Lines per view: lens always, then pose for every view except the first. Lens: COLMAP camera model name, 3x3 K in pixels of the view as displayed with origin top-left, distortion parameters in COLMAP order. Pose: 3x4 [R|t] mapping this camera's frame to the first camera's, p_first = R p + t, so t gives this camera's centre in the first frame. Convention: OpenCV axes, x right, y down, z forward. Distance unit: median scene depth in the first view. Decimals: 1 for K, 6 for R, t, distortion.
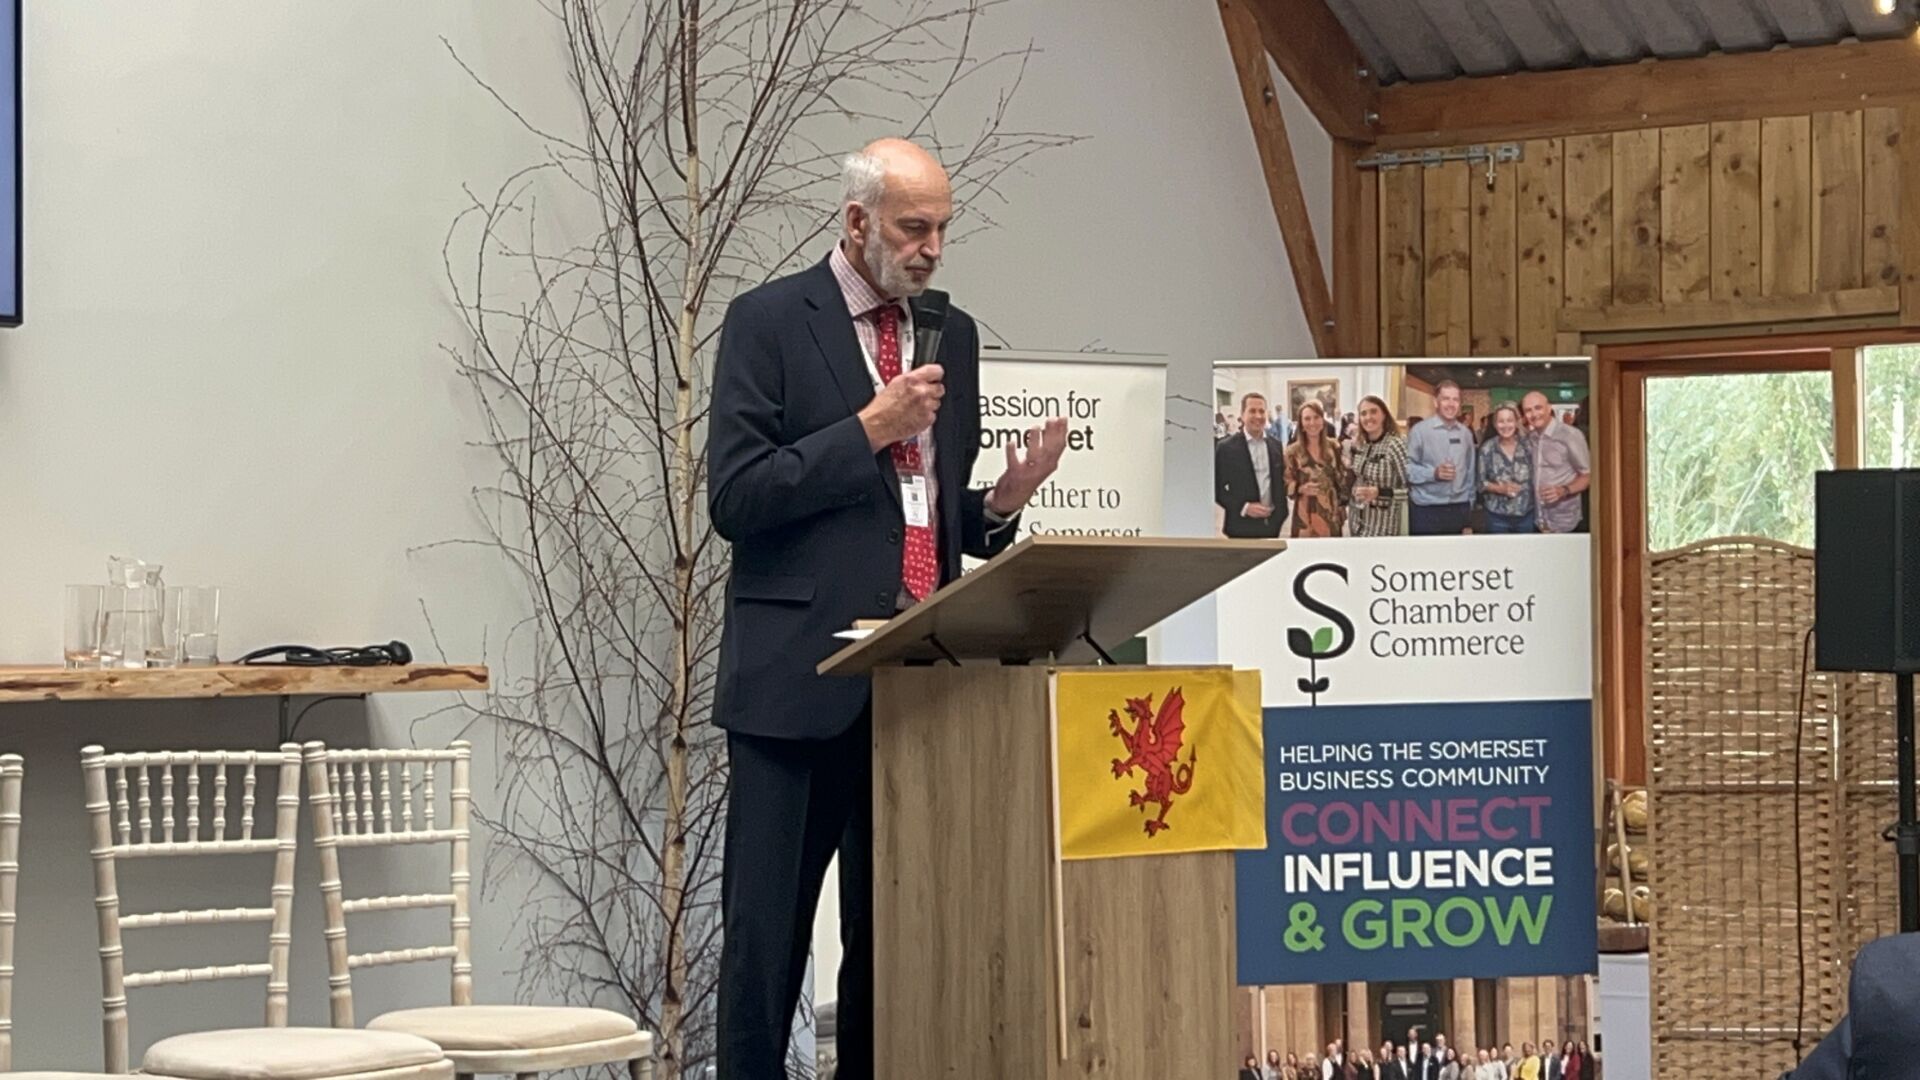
lens RADIAL K [[3865.6, 0, 960.0], [0, 3865.6, 540.0], [0, 0, 1]] dist [0.222521, -0.586084]
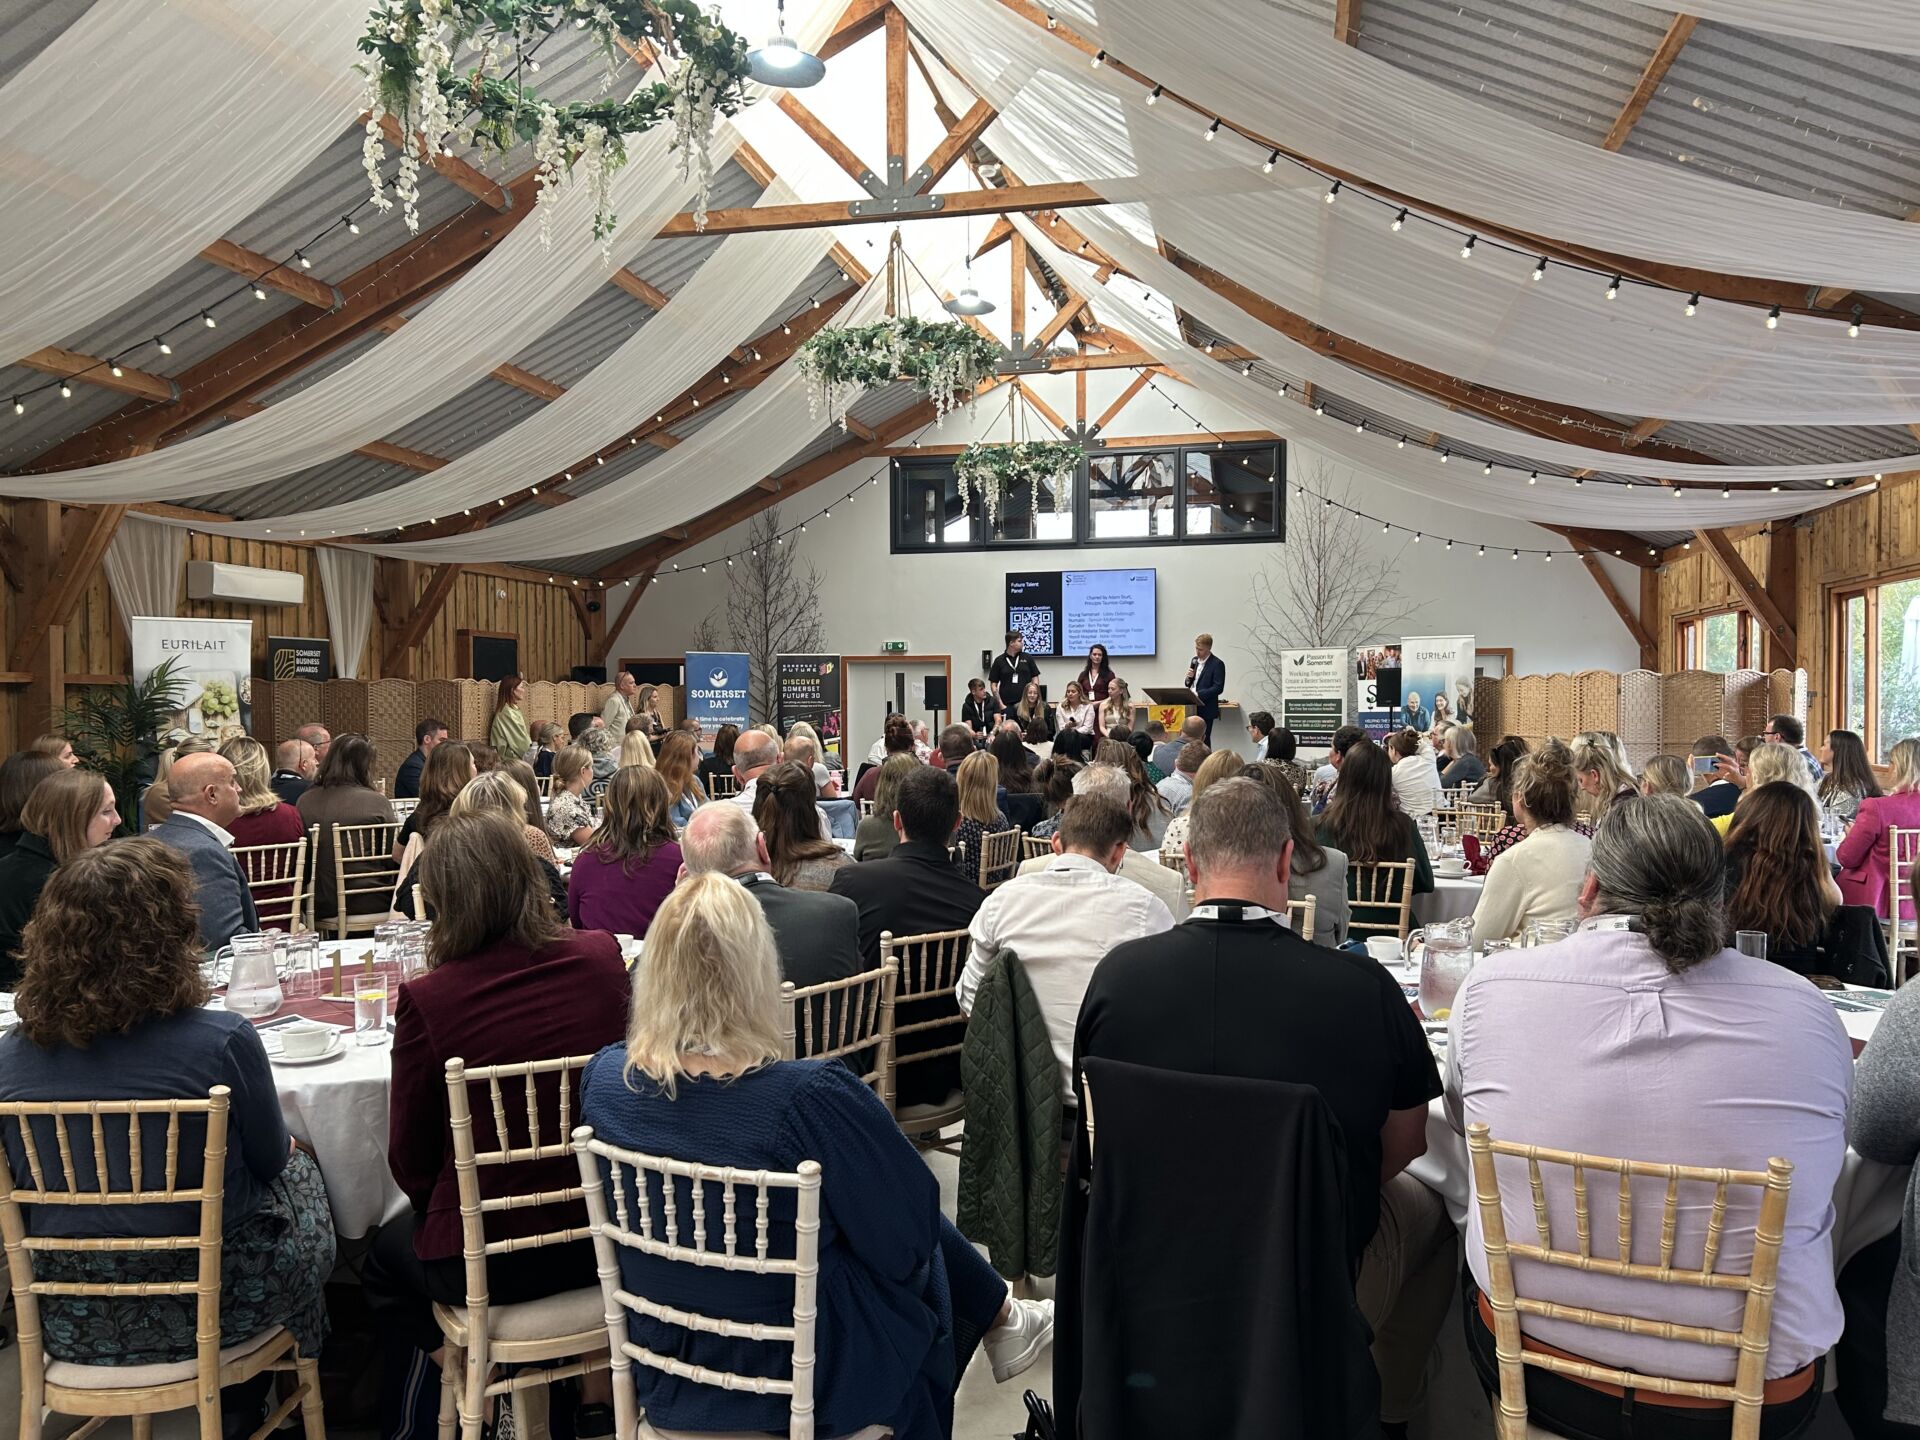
lens RADIAL K [[1448.7, 0, 965.3], [0, 1448.7, 714.0], [0, 0, 1]] dist [0.070771, -0.088106]
pose [[0.336968, 0.016244, -0.941376, 1.775823], [0.032710, 0.999046, 0.028948, -0.029750], [0.940948, -0.040547, 0.336116, -0.182163]]
